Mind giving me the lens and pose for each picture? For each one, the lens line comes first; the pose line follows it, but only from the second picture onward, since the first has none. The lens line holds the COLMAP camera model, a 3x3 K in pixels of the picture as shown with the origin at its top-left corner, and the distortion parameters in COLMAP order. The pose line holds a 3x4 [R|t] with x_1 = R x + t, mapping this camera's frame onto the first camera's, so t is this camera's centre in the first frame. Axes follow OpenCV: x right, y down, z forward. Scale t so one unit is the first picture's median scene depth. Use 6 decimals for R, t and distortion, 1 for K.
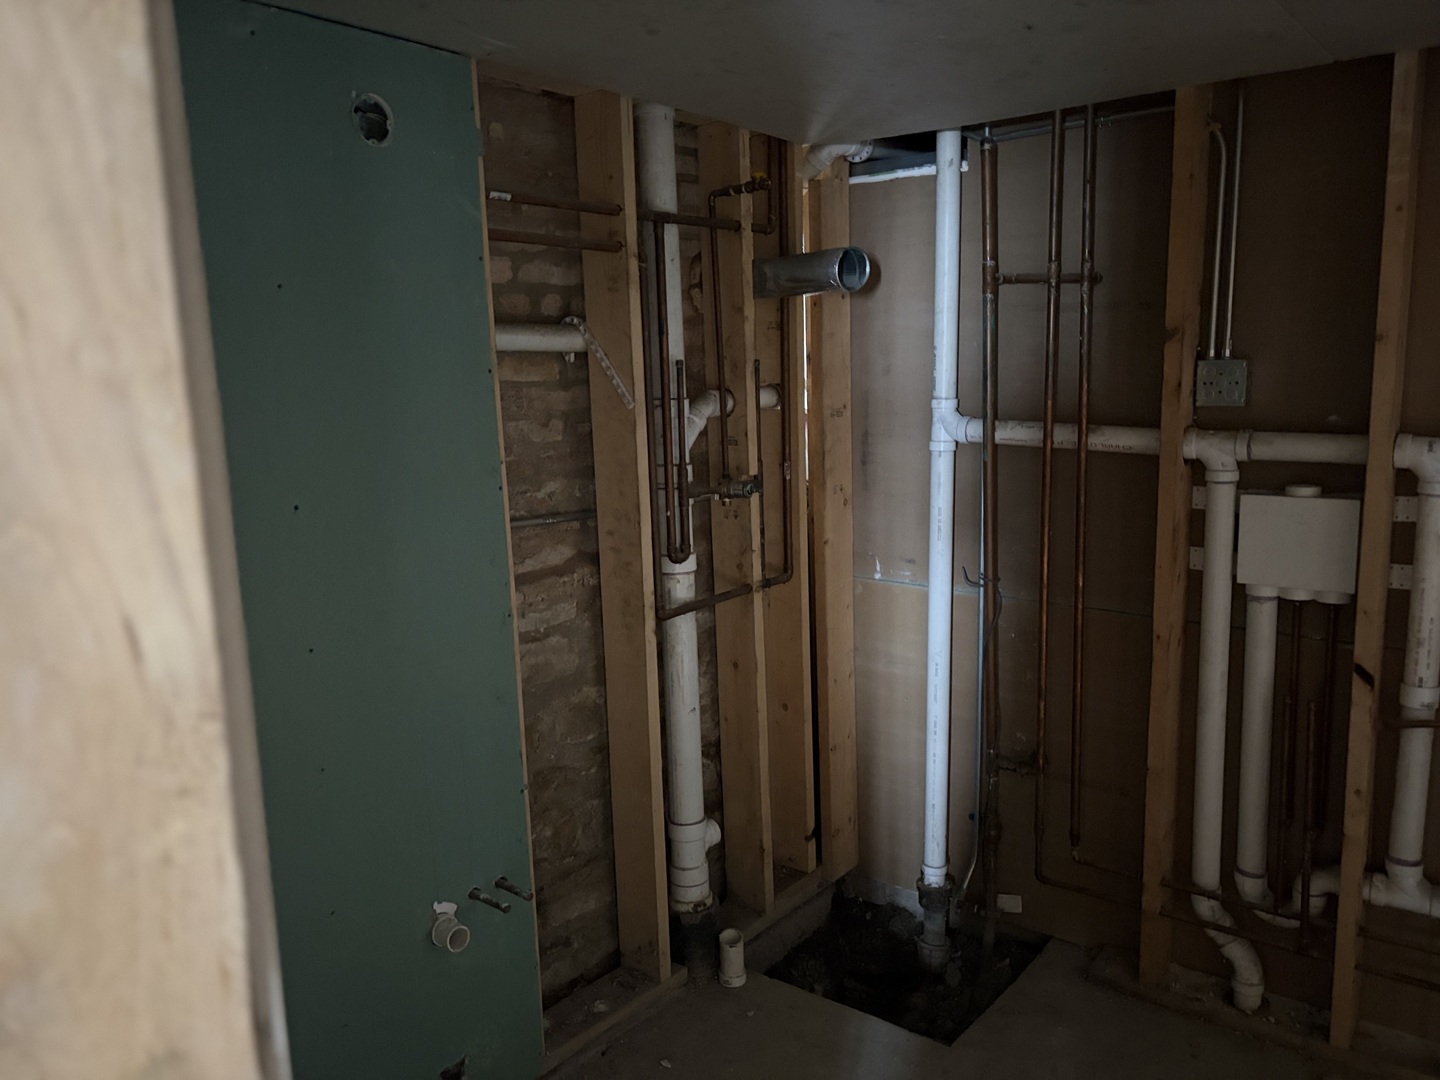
lens RADIAL K [[1075.1, 0, 720.0], [0, 1075.1, 540.0], [0, 0, 1]] dist [0.049654, -0.068896]
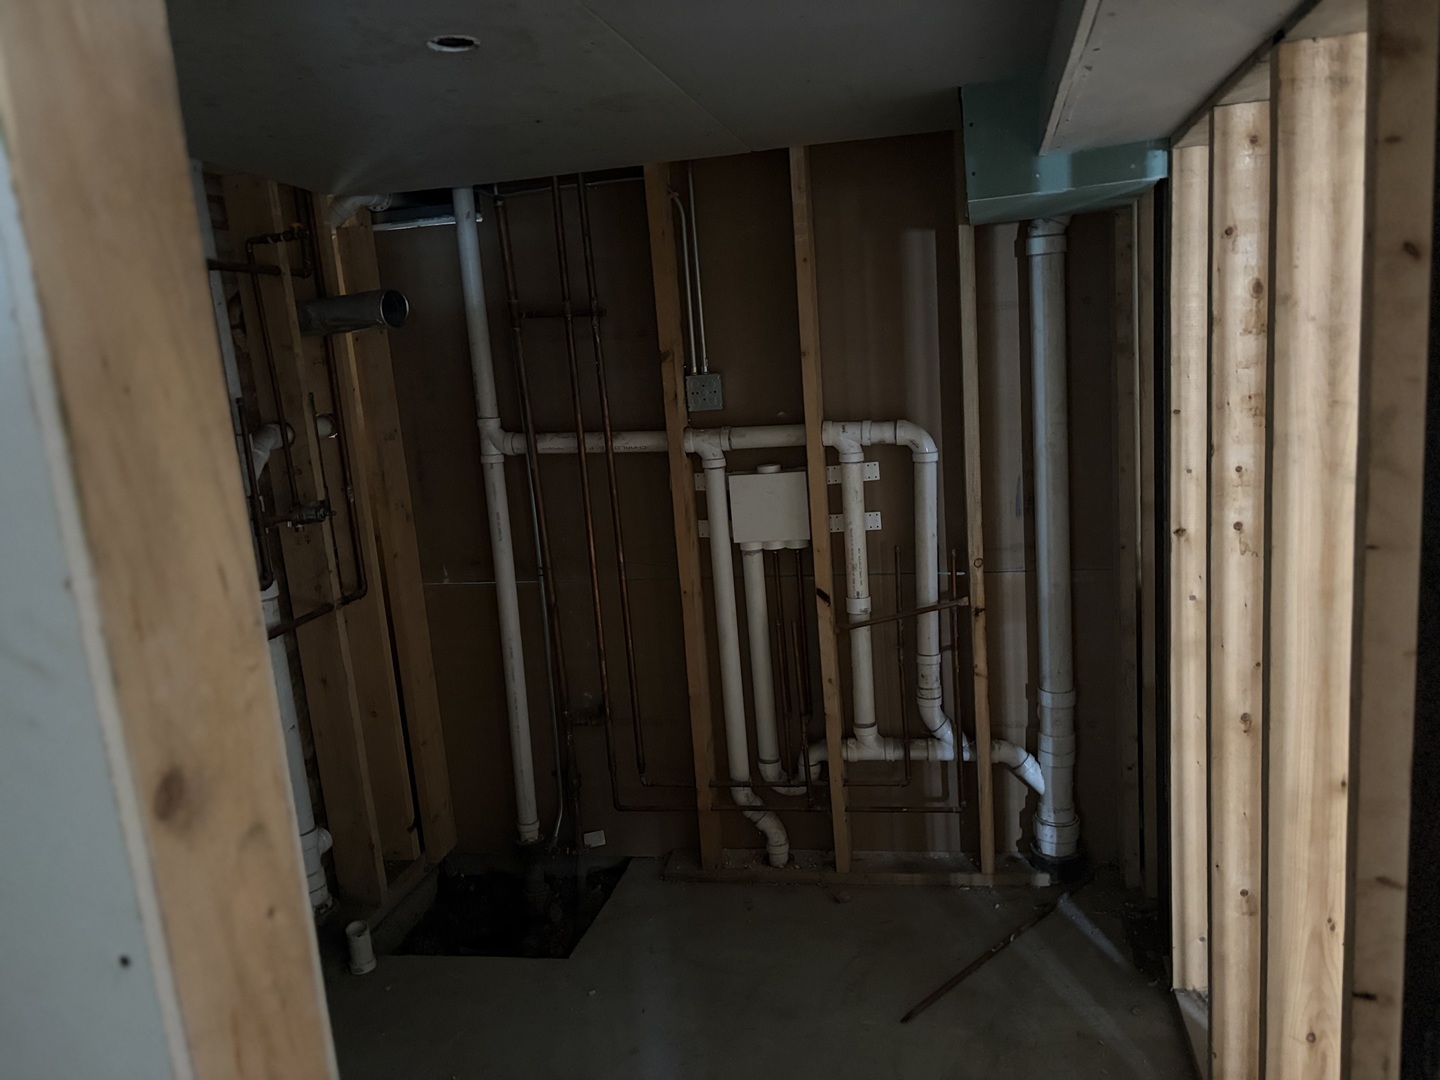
lens RADIAL K [[1133.3, 0, 720.2], [0, 1133.3, 564.3], [0, 0, 1]] dist [0.043730, -0.083335]
pose [[0.892603, -0.123560, 0.433581, -0.130191], [0.124636, 0.991860, 0.026071, 0.025295], [-0.433272, 0.030769, 0.900738, -0.220242]]
